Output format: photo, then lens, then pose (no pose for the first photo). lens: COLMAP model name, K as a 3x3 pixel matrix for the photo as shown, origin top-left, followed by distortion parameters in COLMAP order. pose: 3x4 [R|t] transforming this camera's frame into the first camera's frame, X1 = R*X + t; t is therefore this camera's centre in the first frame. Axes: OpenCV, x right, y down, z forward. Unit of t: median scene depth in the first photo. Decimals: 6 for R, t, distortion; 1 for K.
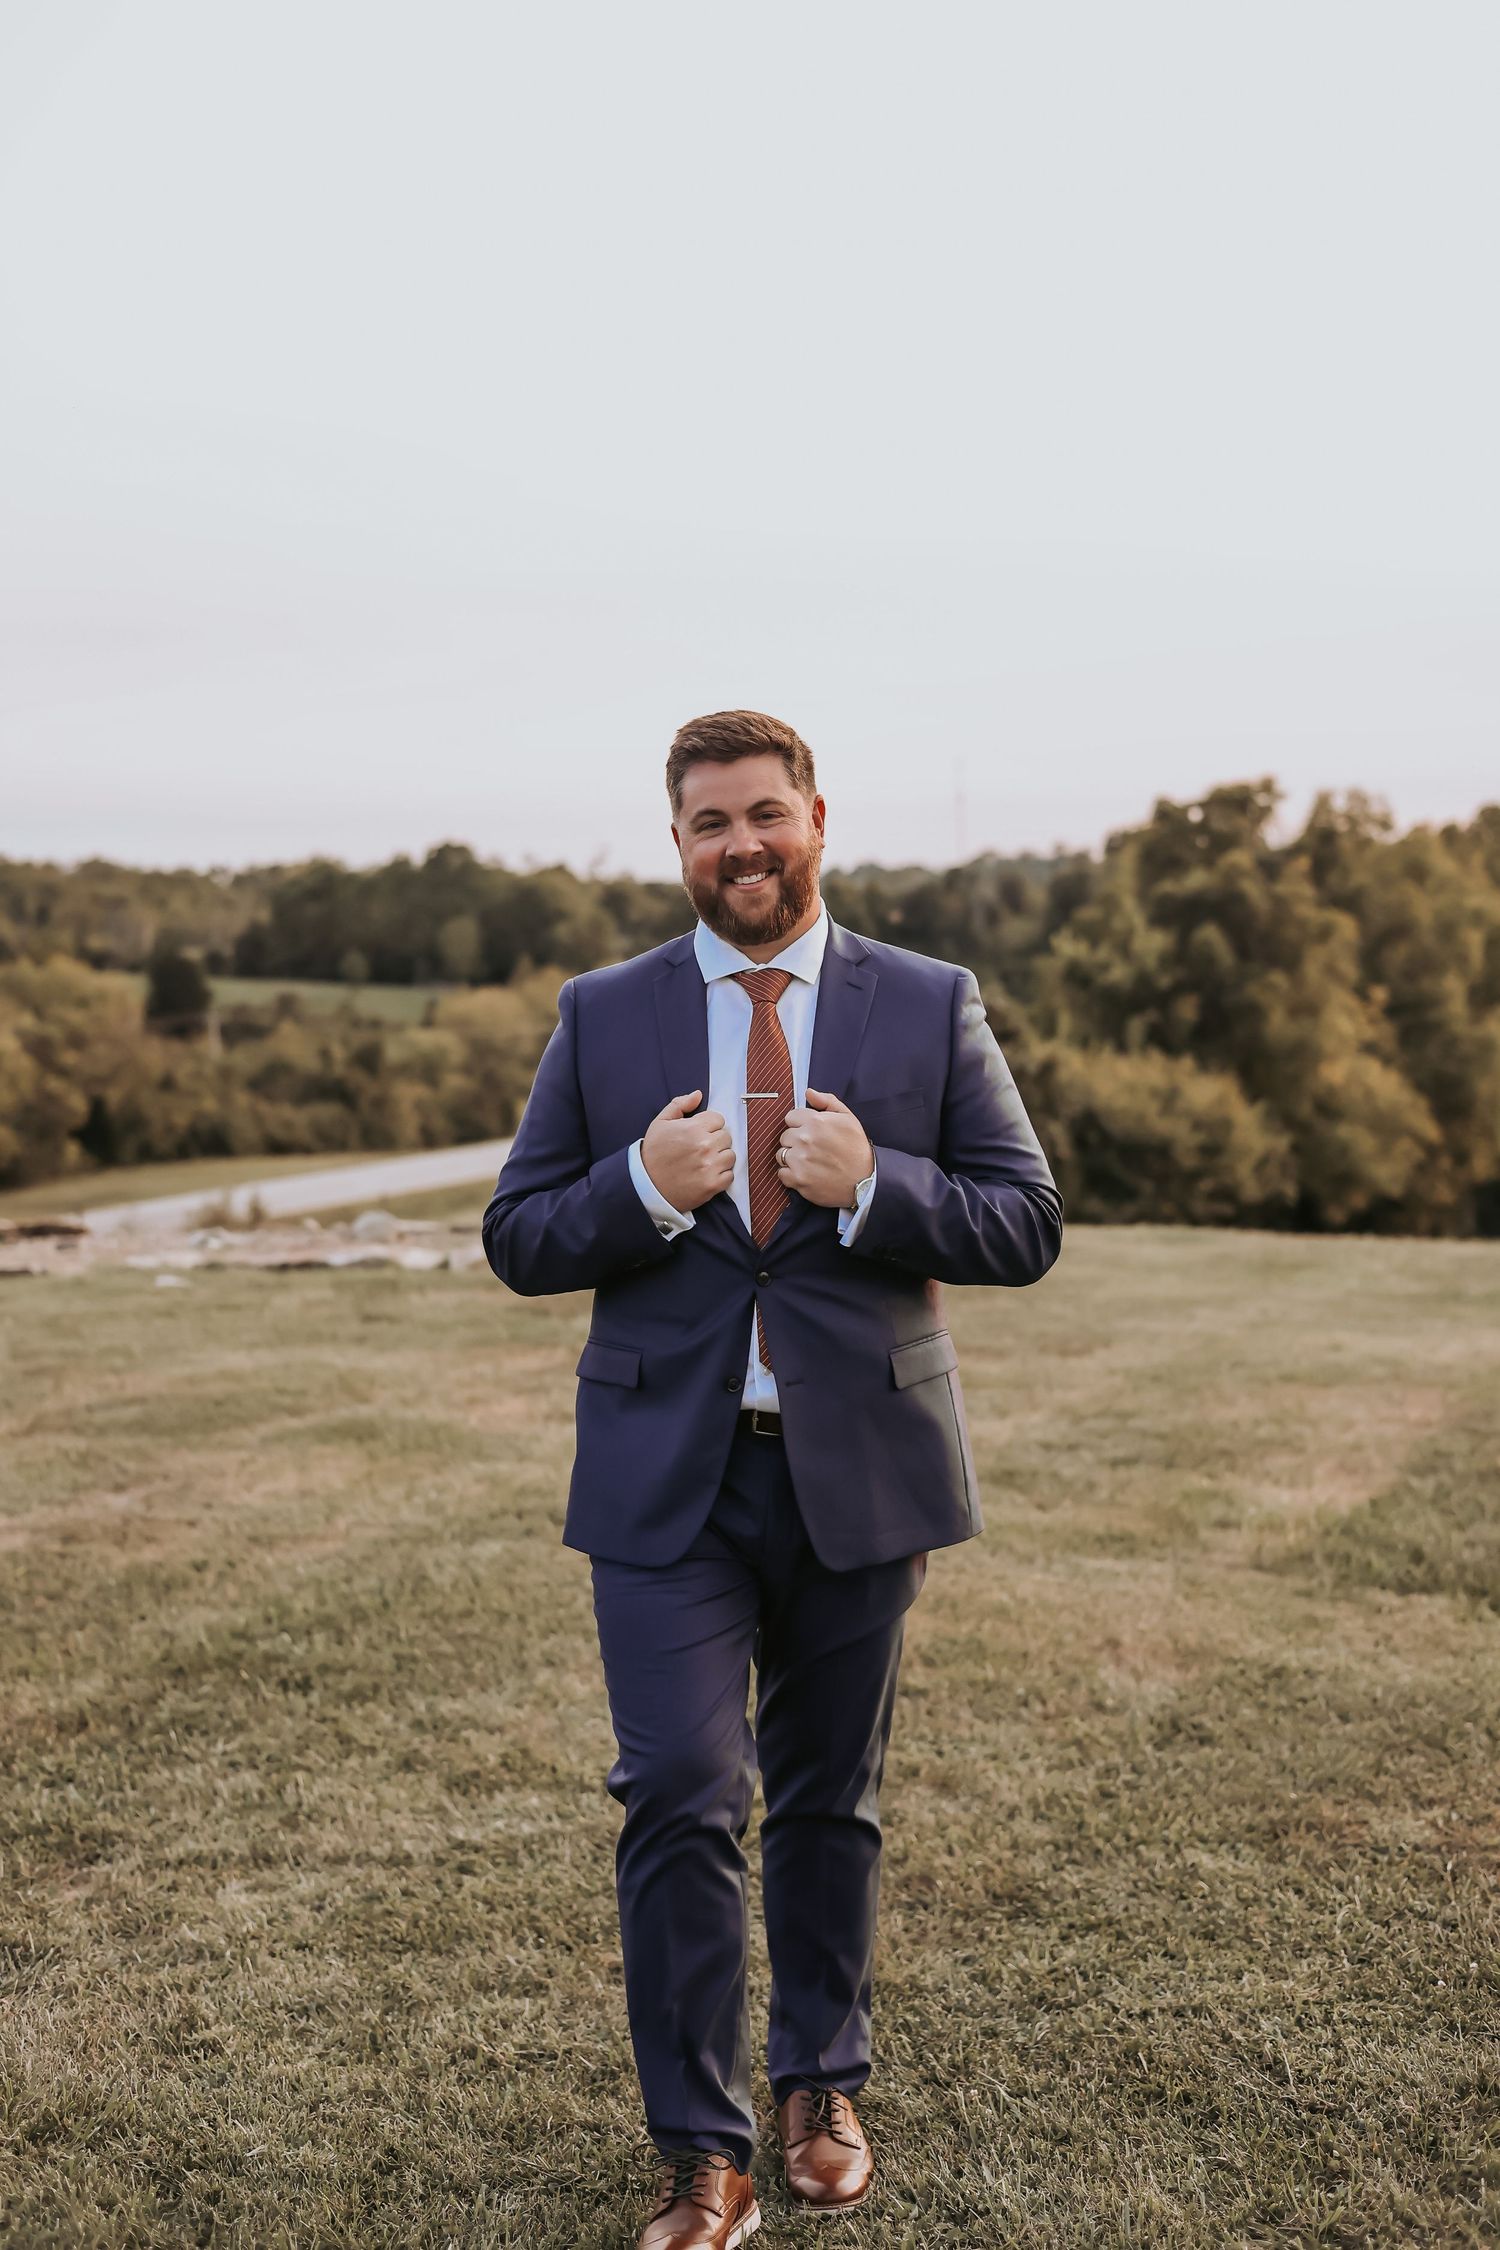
lens RADIAL K [[3196.2, 0, 750.0], [0, 3196.2, 1125.0], [0, 0, 1]] dist [0.030029, -0.124686]
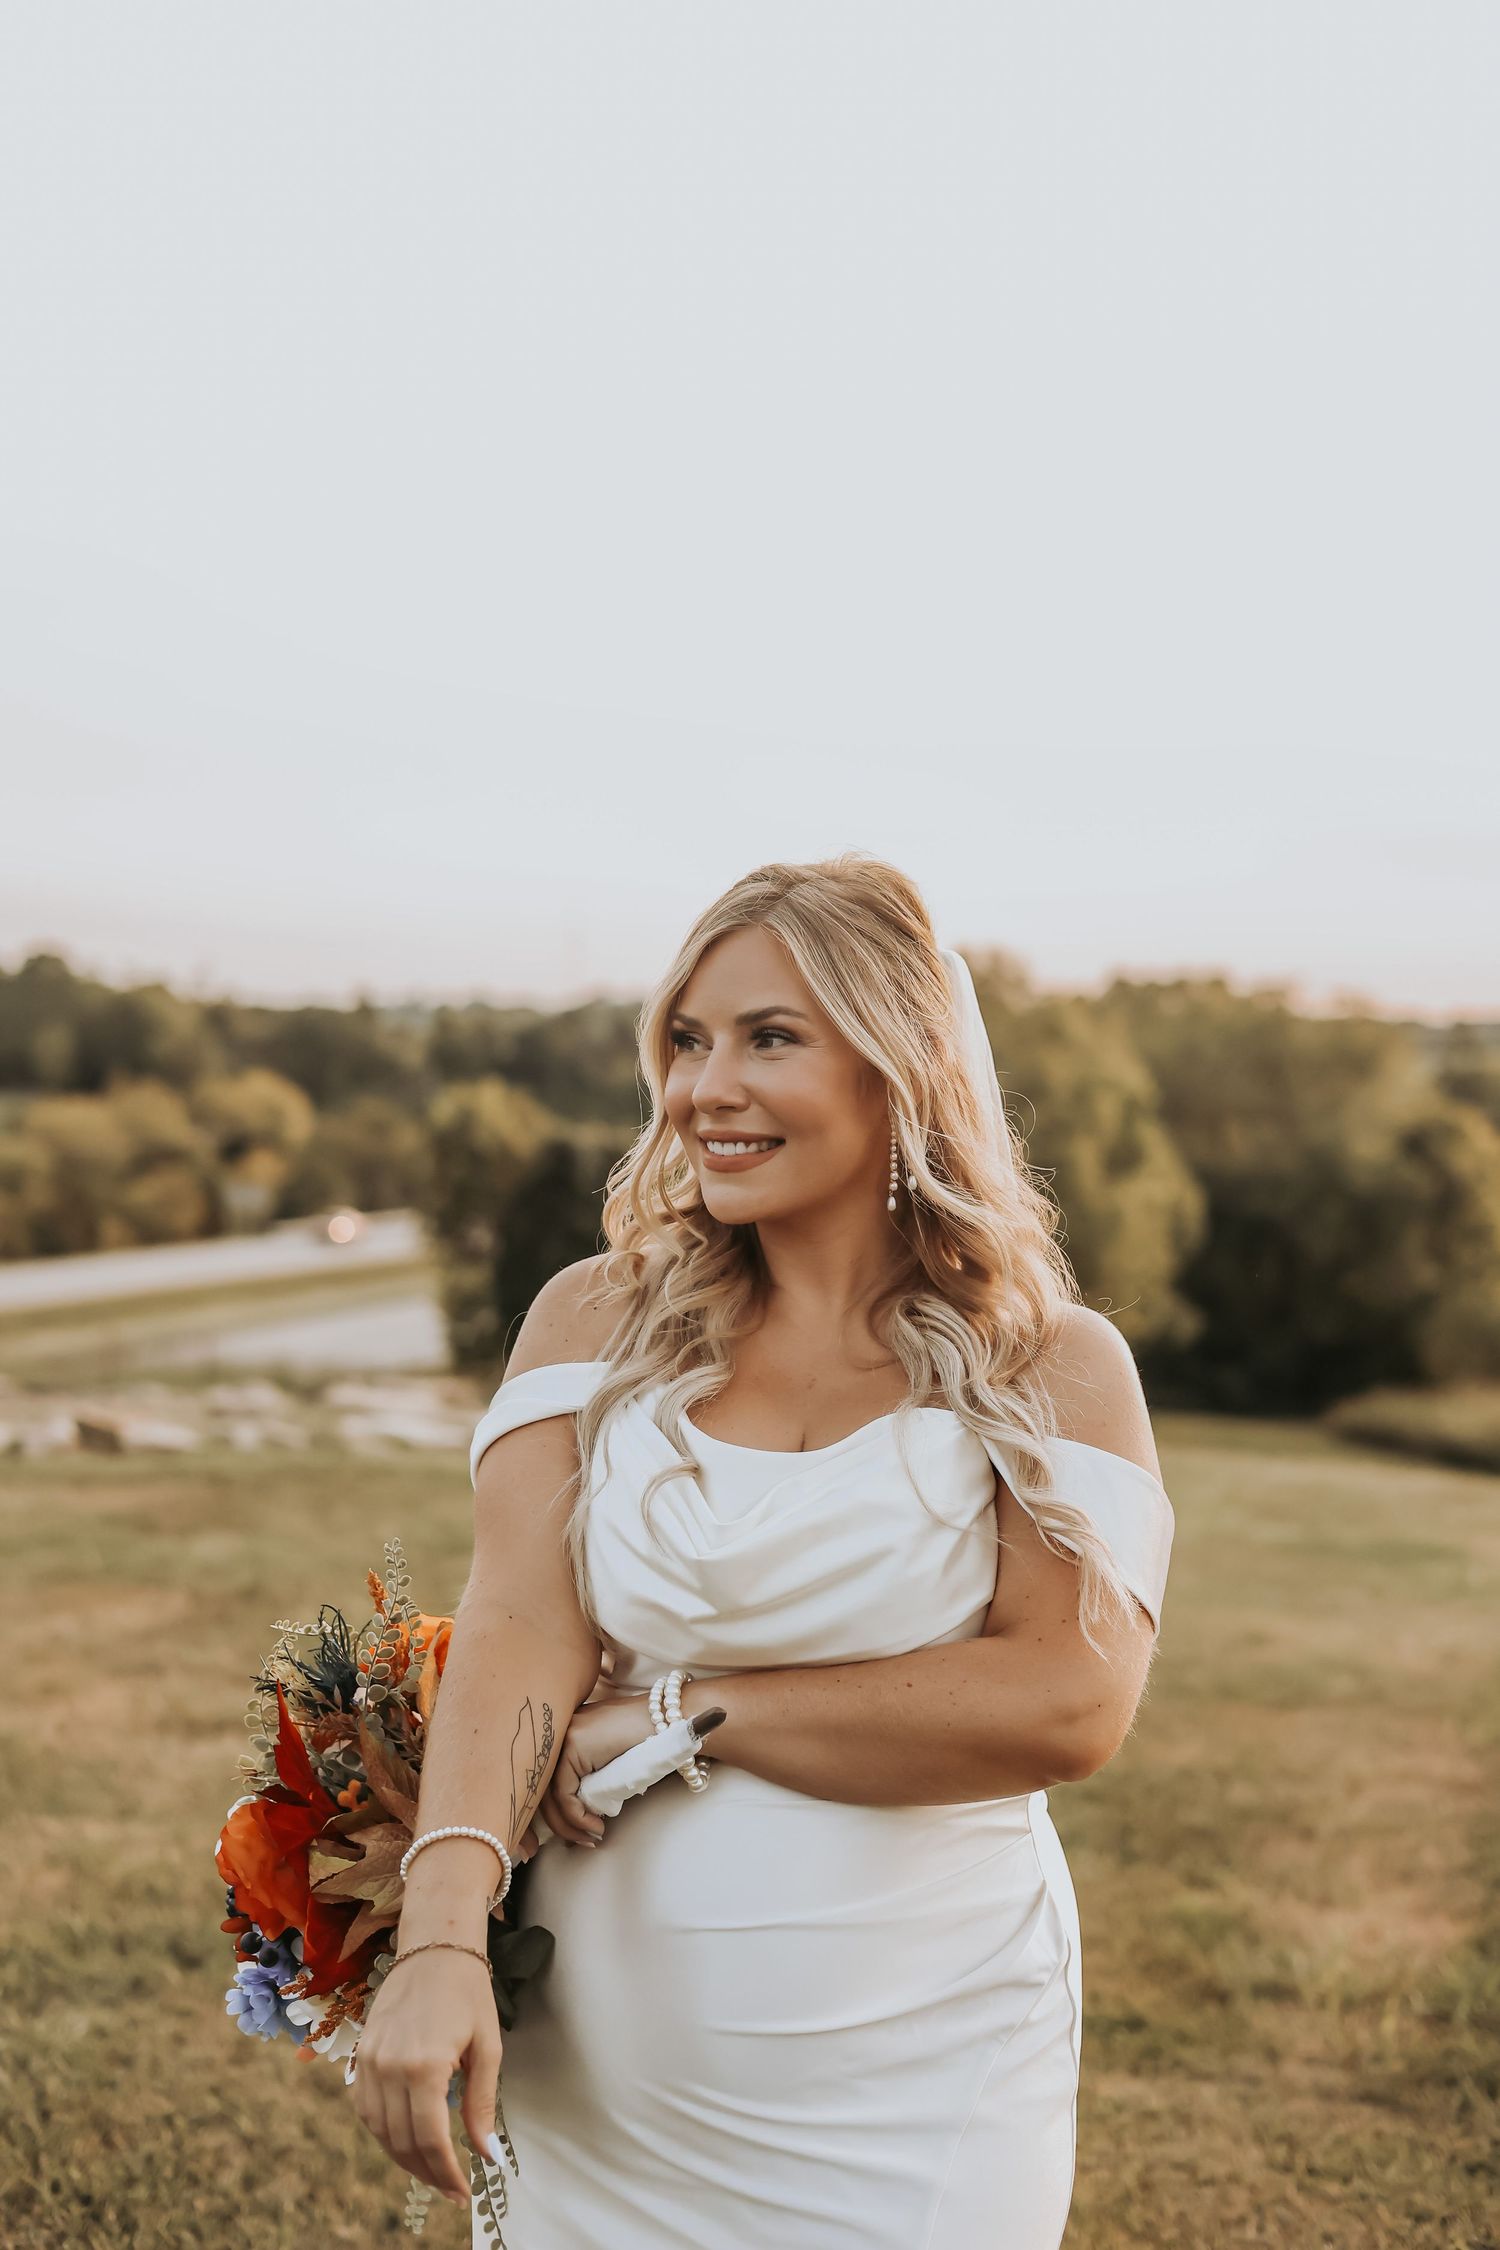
lens RADIAL K [[3196.2, 0, 750.0], [0, 3196.2, 1125.0], [0, 0, 1]] dist [0.030029, -0.124686]
pose [[0.990509, 0.055993, 0.125529, -0.023850], [-0.050484, 0.997635, -0.046643, -0.005647], [-0.127844, 0.039863, 0.990993, 0.233560]]
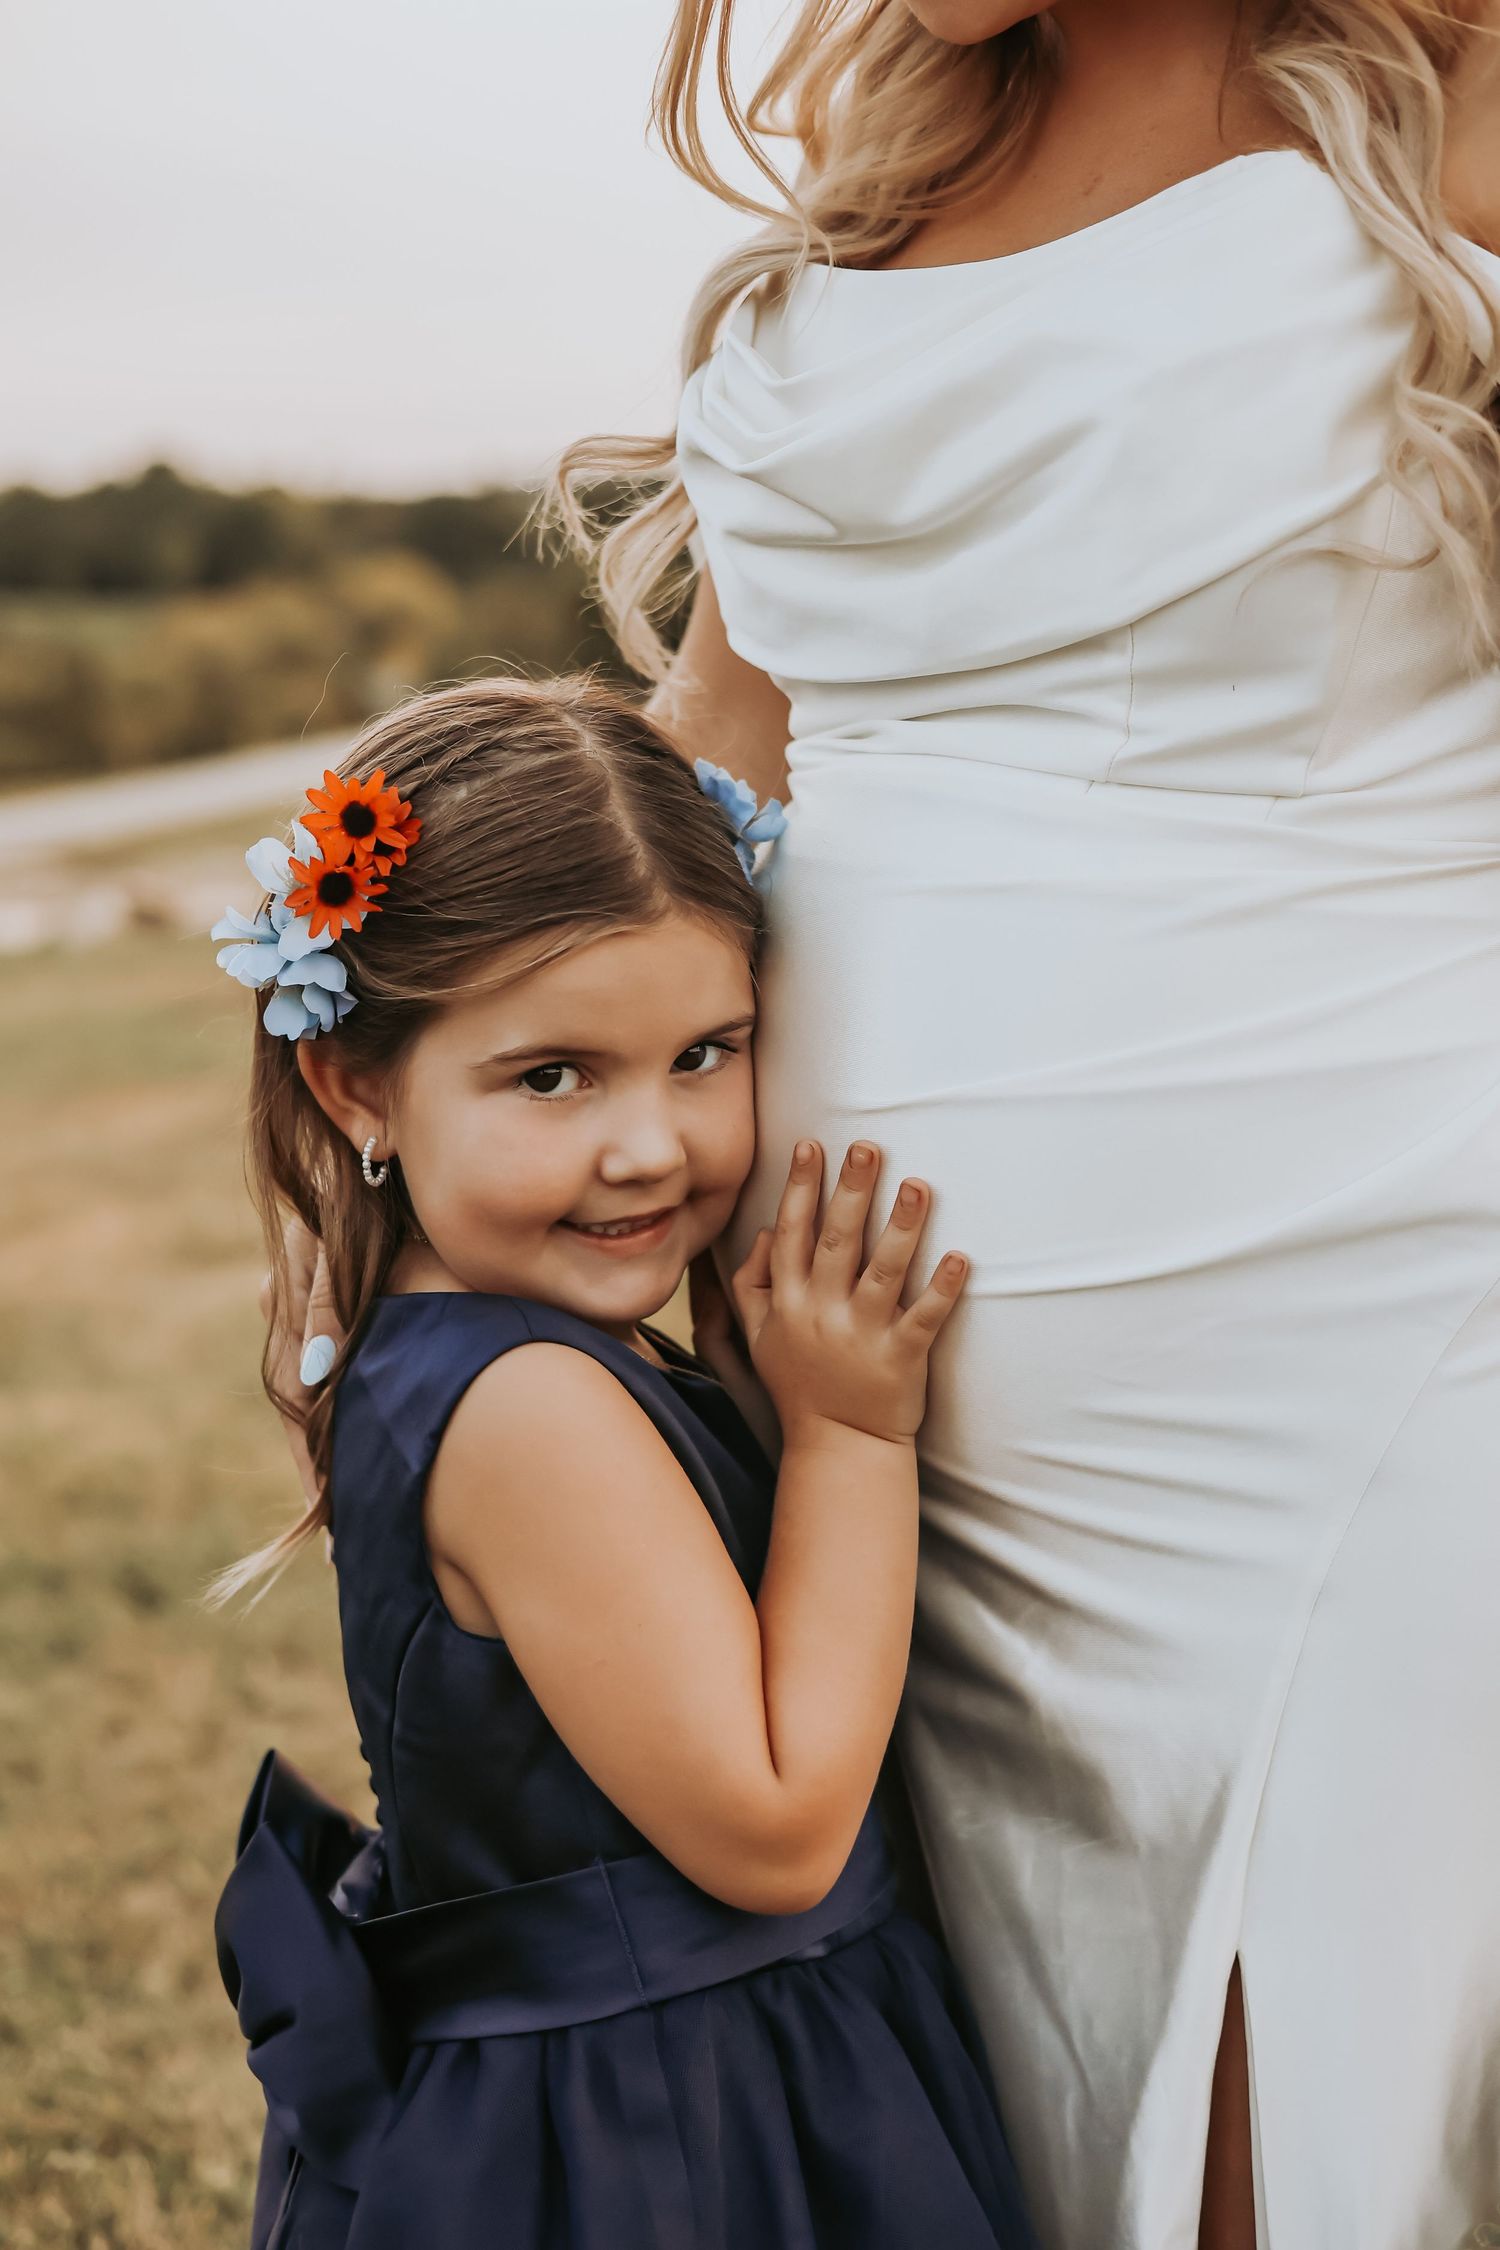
lens RADIAL K [[3179.8, 0, 750.0], [0, 3179.8, 1125.0], [0, 0, 1]] dist [0.037983, -0.121773]
pose [[0.995806, -0.054022, 0.073833, -0.005050], [0.044695, 0.991448, 0.122607, 0.009130], [-0.079825, -0.118793, 0.989705, 0.355653]]
